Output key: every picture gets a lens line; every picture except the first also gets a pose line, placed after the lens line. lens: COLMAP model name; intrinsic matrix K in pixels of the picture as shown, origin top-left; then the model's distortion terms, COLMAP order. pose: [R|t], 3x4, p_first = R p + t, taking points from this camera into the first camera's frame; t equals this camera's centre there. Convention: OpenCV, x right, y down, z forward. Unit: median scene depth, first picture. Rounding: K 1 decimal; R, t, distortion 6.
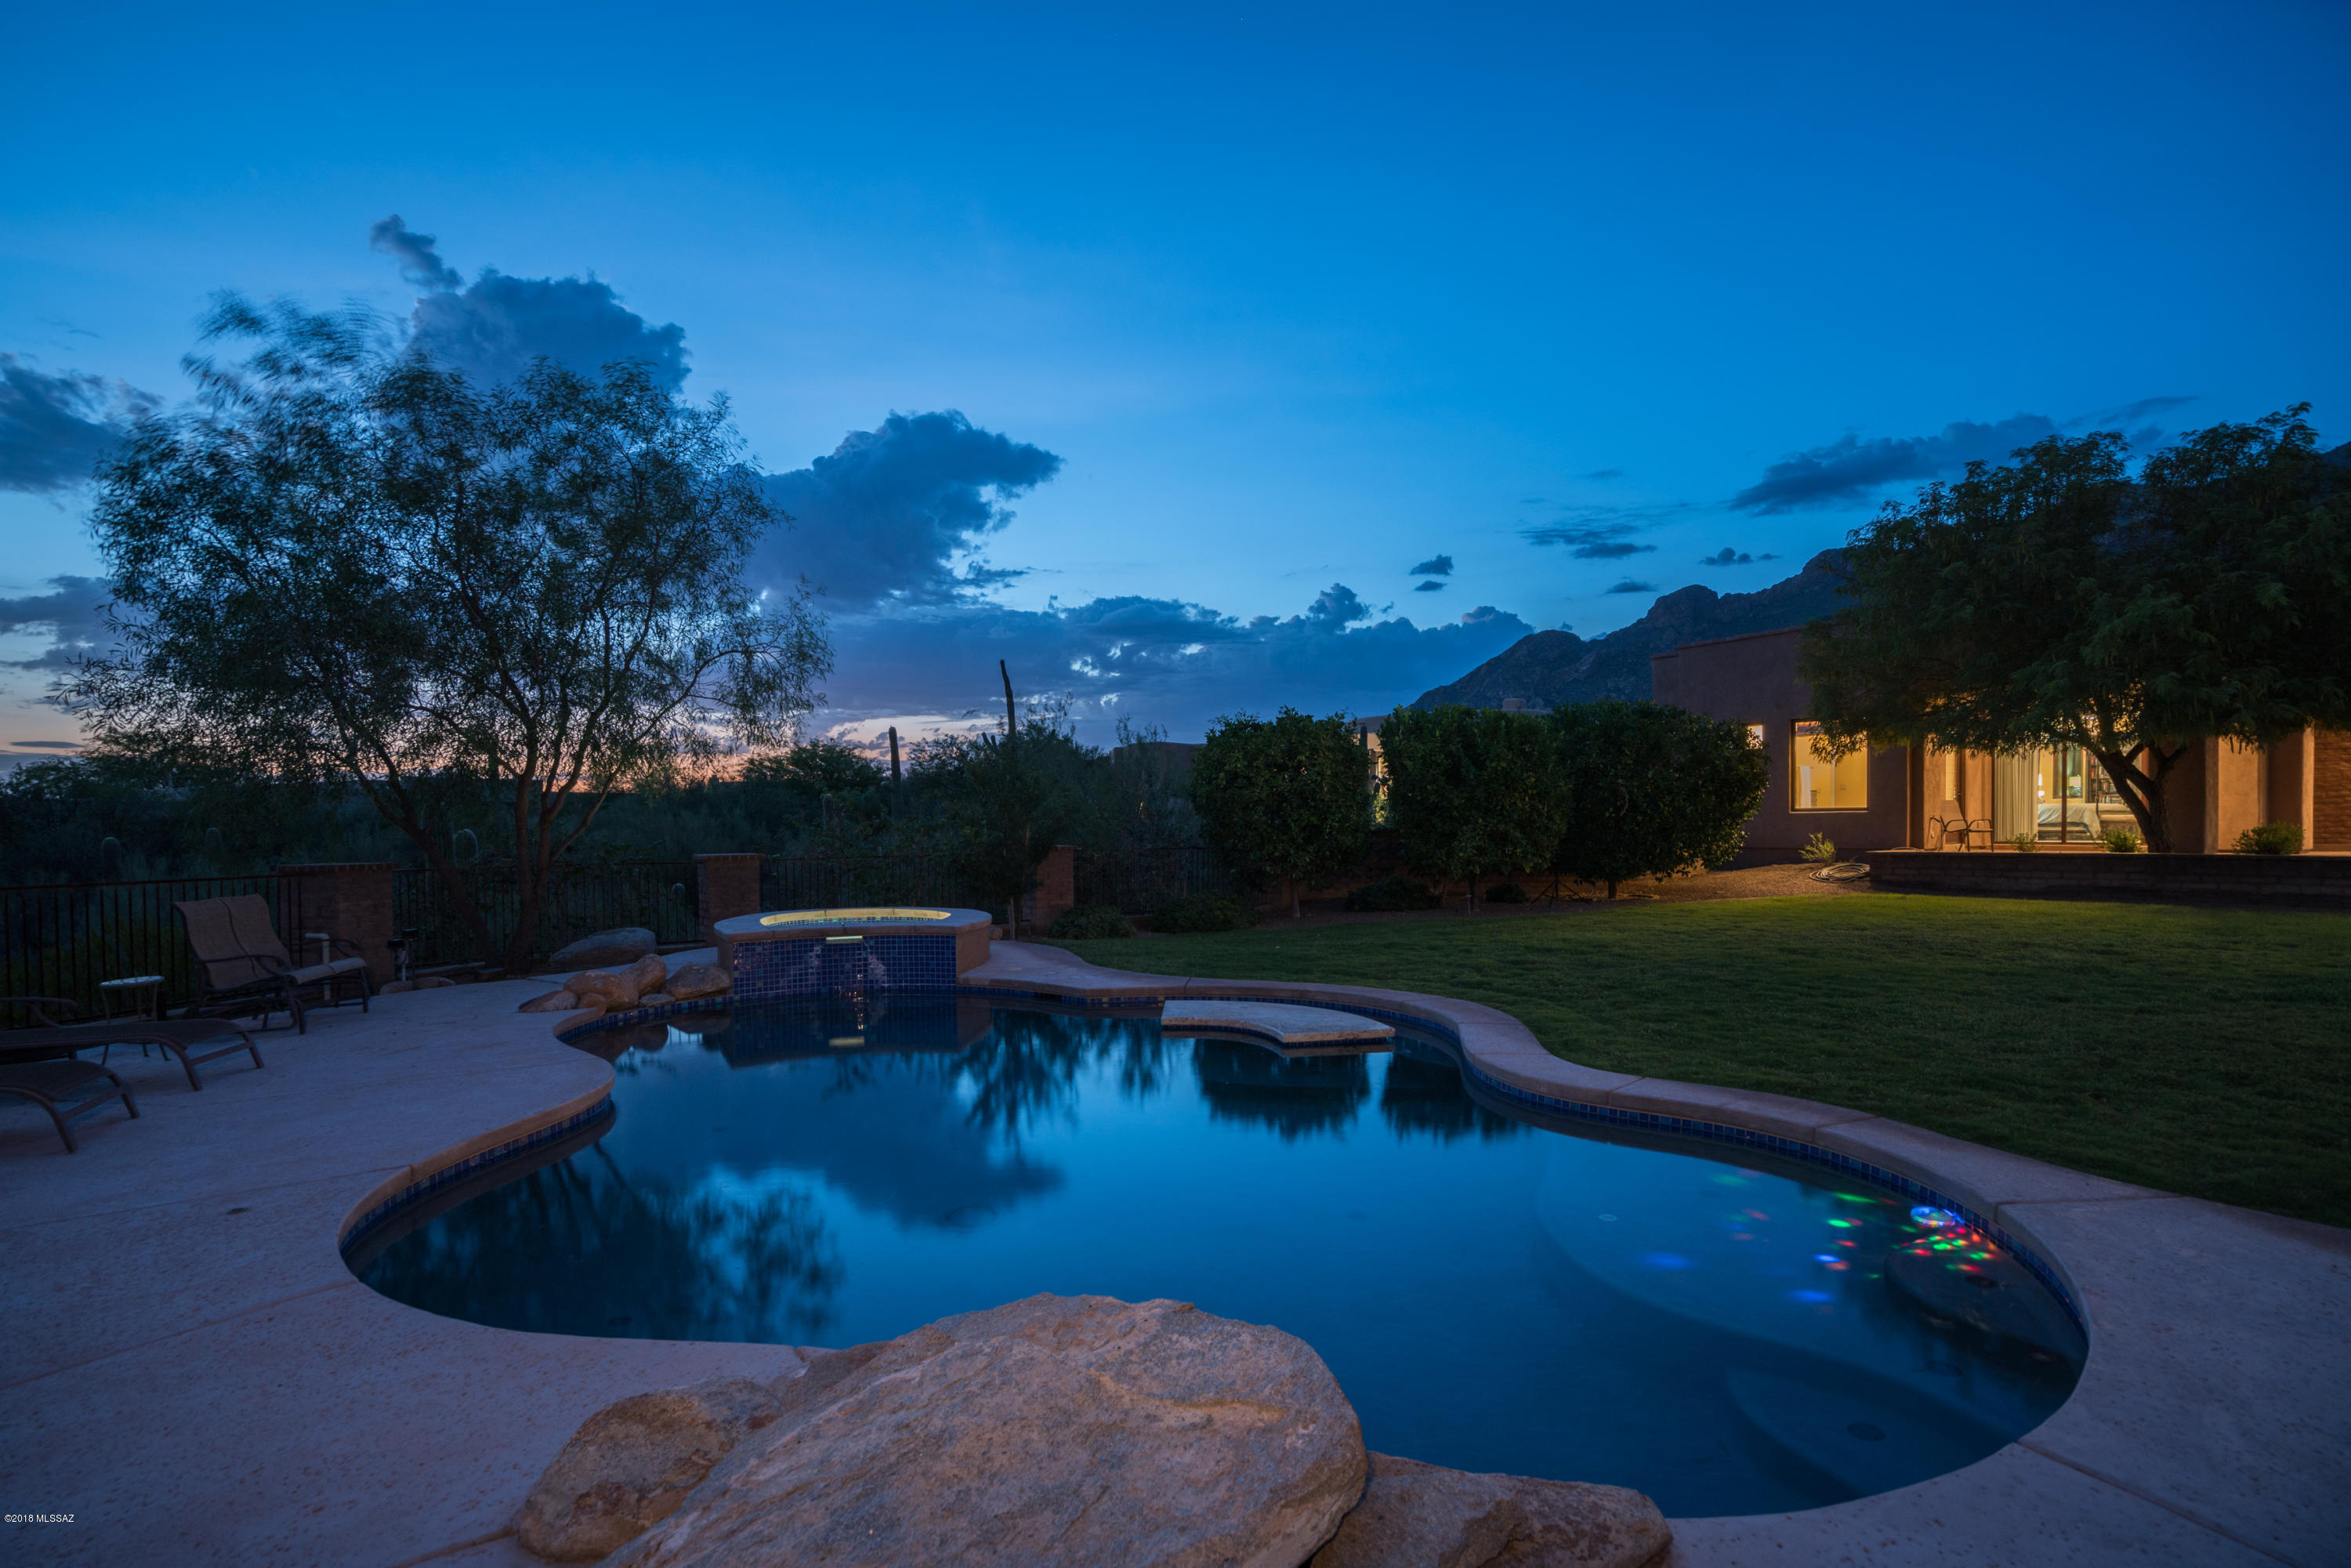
lens RADIAL K [[1123.8, 0, 1192.1], [0, 1123.8, 807.4], [0, 0, 1]] dist [-0.041332, 0.005912]
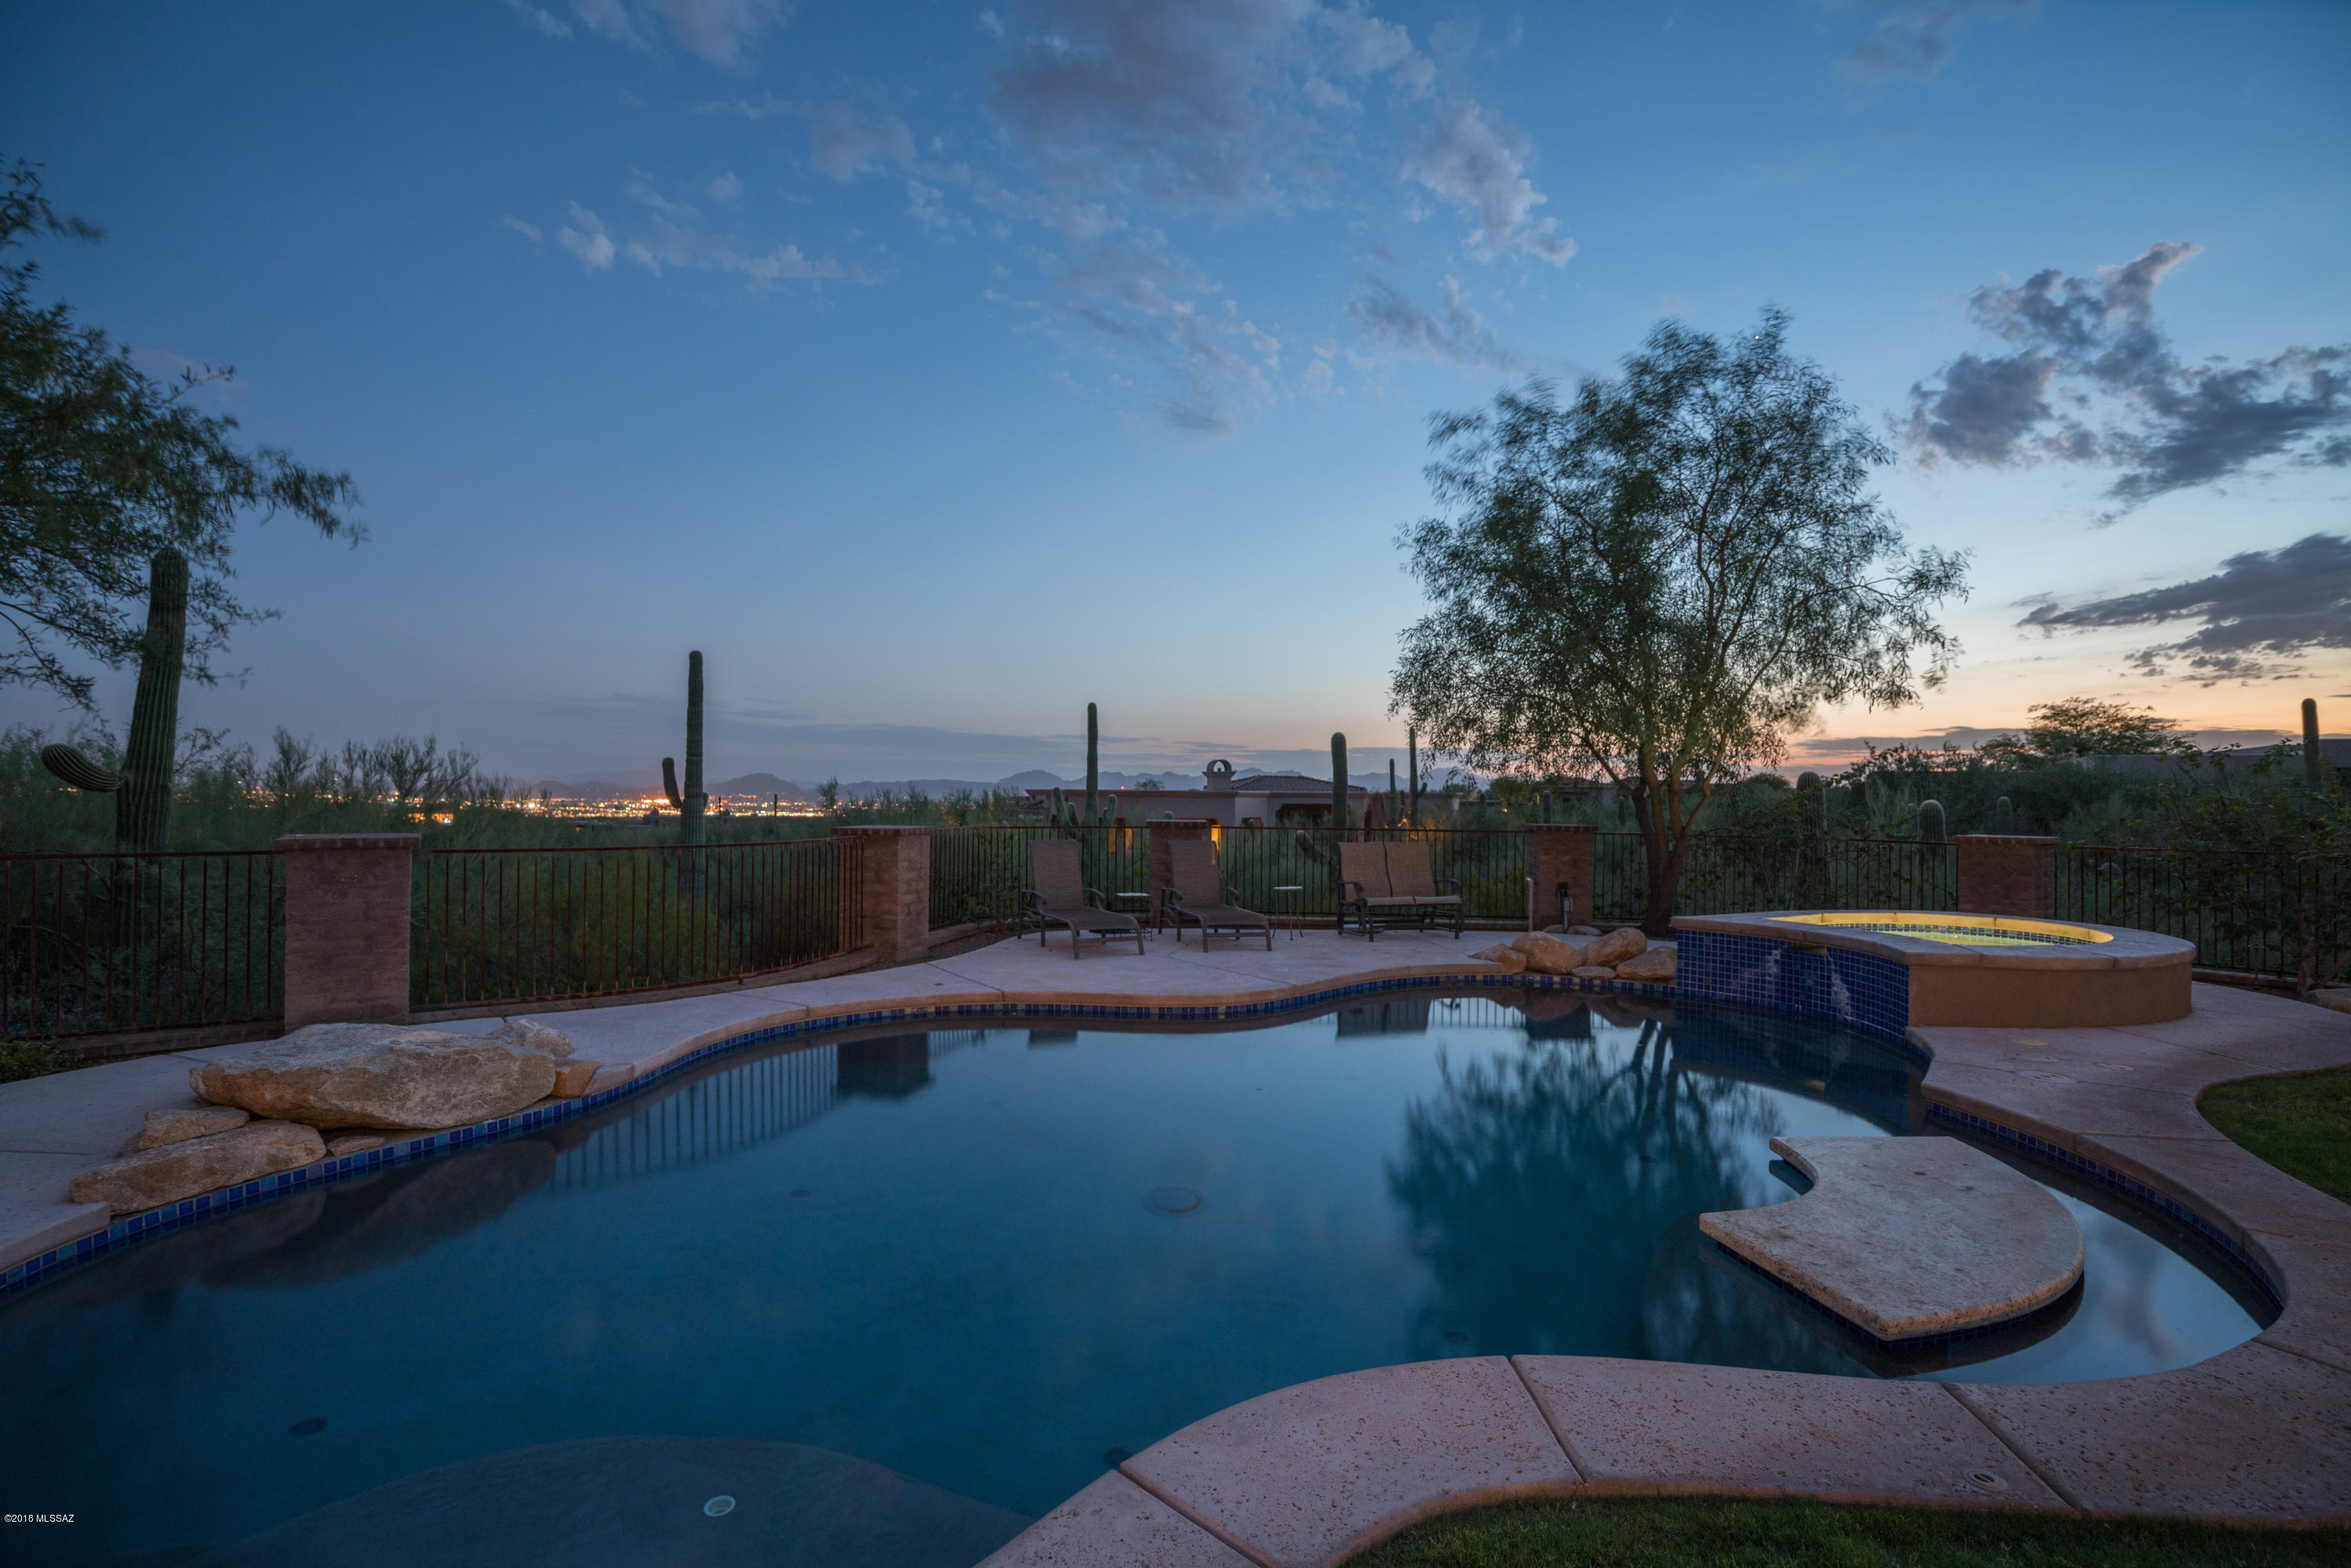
lens RADIAL K [[1123.8, 0, 1184.7], [0, 1123.8, 781.2], [0, 0, 1]] dist [-0.041332, 0.005912]
pose [[-0.027558, -0.004415, -0.999610, 0.473622], [0.005710, 0.999973, -0.004574, 0.005884], [0.999604, -0.005834, -0.027532, 0.611099]]
